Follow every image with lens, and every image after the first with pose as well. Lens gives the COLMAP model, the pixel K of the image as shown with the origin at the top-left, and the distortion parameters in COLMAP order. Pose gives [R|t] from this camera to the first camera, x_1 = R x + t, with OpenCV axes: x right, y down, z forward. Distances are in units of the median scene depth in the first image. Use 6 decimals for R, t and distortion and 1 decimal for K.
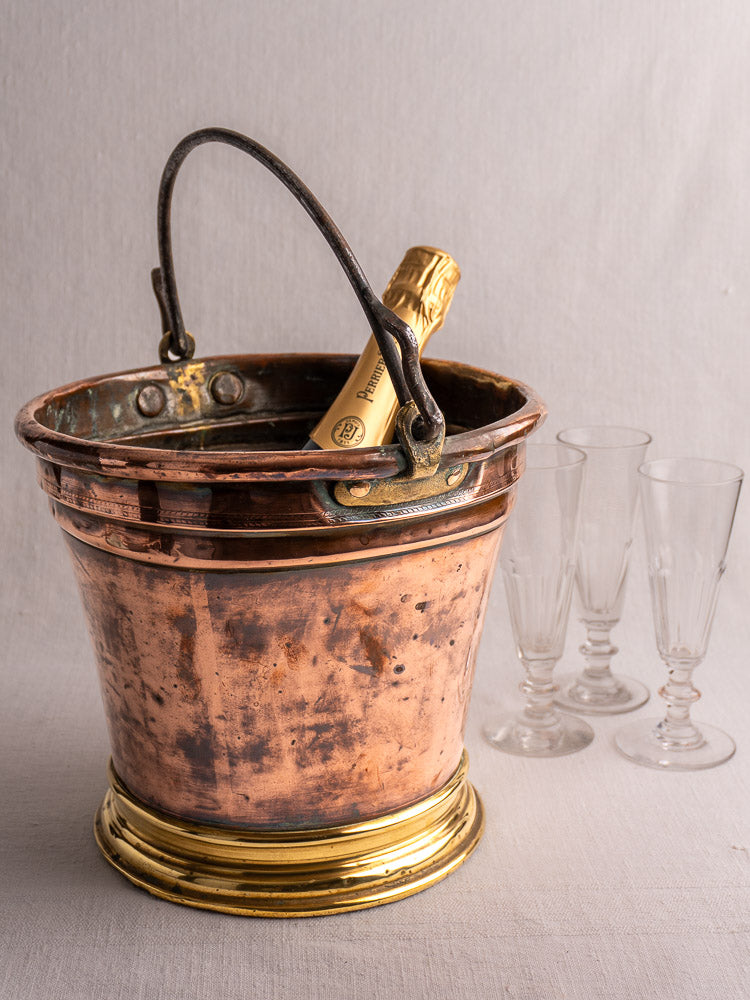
lens RADIAL K [[1589.6, 0, 378.5], [0, 1589.6, 484.4], [0, 0, 1]] dist [0.022922, 0.026238]
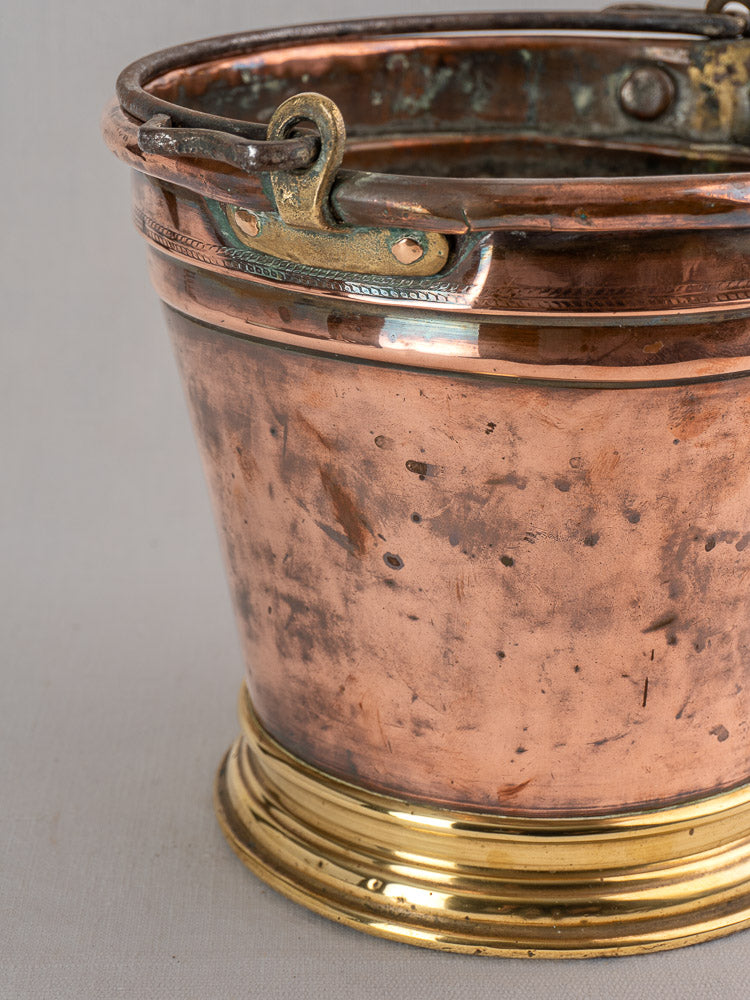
lens RADIAL K [[2407.4, 0, 390.1], [0, 2407.4, 480.7], [0, 0, 1]] dist [0.139390, 0.776621]
pose [[0.462122, 0.299739, -0.834626, 0.748621], [-0.227344, 0.949738, 0.215201, -0.105051], [0.857180, 0.090298, 0.507038, 0.534888]]
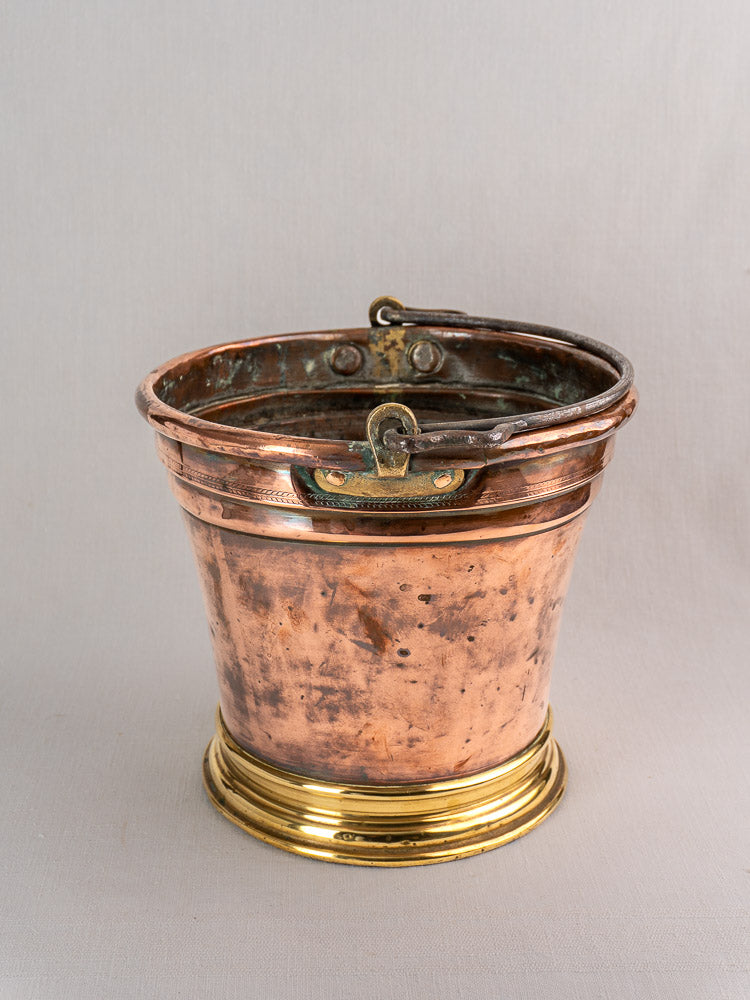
lens RADIAL K [[1564.1, 0, 385.4], [0, 1564.1, 458.1], [0, 0, 1]] dist [0.011407, 0.101453]
pose [[0.864670, 0.160407, -0.476041, 0.467075], [-0.137280, 0.987029, 0.083237, -0.093000], [0.483218, -0.006621, 0.875475, 0.094734]]
